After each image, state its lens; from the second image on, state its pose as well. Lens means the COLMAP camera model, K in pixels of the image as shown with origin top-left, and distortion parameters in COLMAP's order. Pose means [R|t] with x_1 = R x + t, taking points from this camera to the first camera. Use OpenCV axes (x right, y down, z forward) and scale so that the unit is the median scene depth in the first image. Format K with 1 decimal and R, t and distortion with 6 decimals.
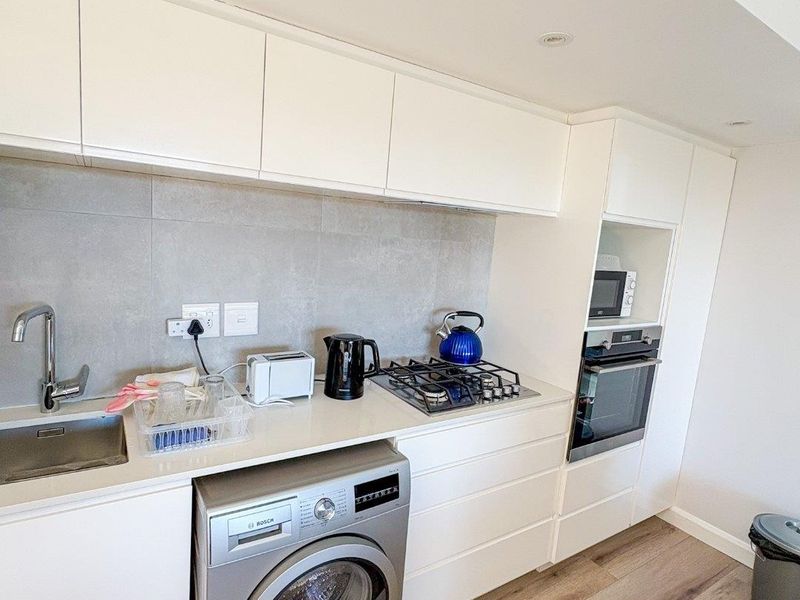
lens RADIAL K [[465.4, 0, 402.3], [0, 465.4, 301.3], [0, 0, 1]] dist [-0.003688, 0.003411]
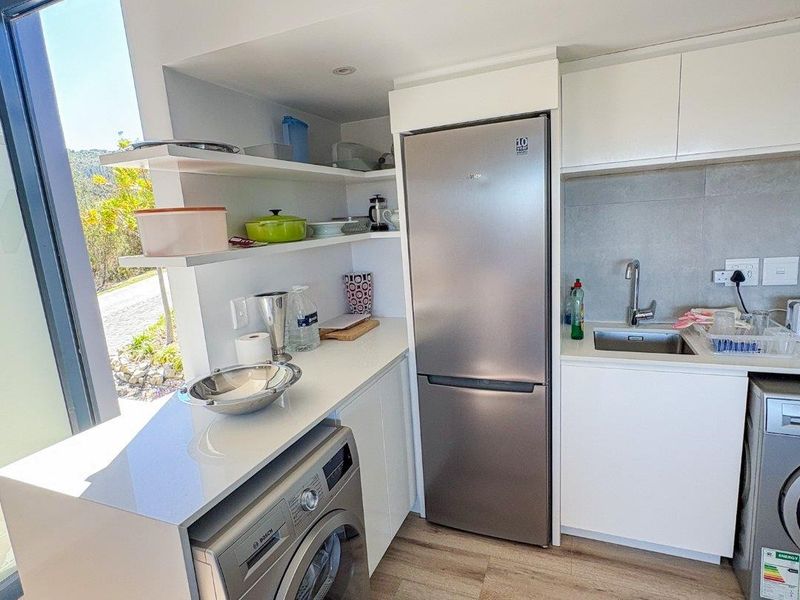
lens RADIAL K [[433.9, 0, 403.0], [0, 433.9, 300.5], [0, 0, 1]] dist [0.000366, -0.002219]
pose [[0.558058, 0.032818, -0.829153, 0.037093], [-0.006551, 0.999361, 0.035146, 0.082550], [0.829776, -0.014182, 0.557916, -0.428446]]
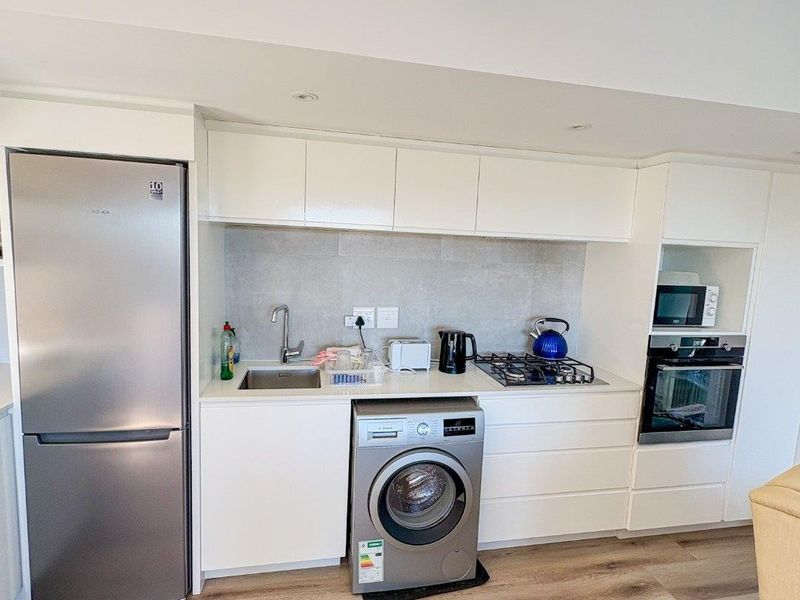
lens RADIAL K [[433.9, 0, 400.9], [0, 433.9, 301.2], [0, 0, 1]] dist [0.000366, -0.002219]
pose [[0.930645, 0.002712, -0.365913, 0.234044], [-0.021648, 0.998629, -0.047657, 0.052670], [0.365282, 0.052273, 0.929428, -0.349345]]
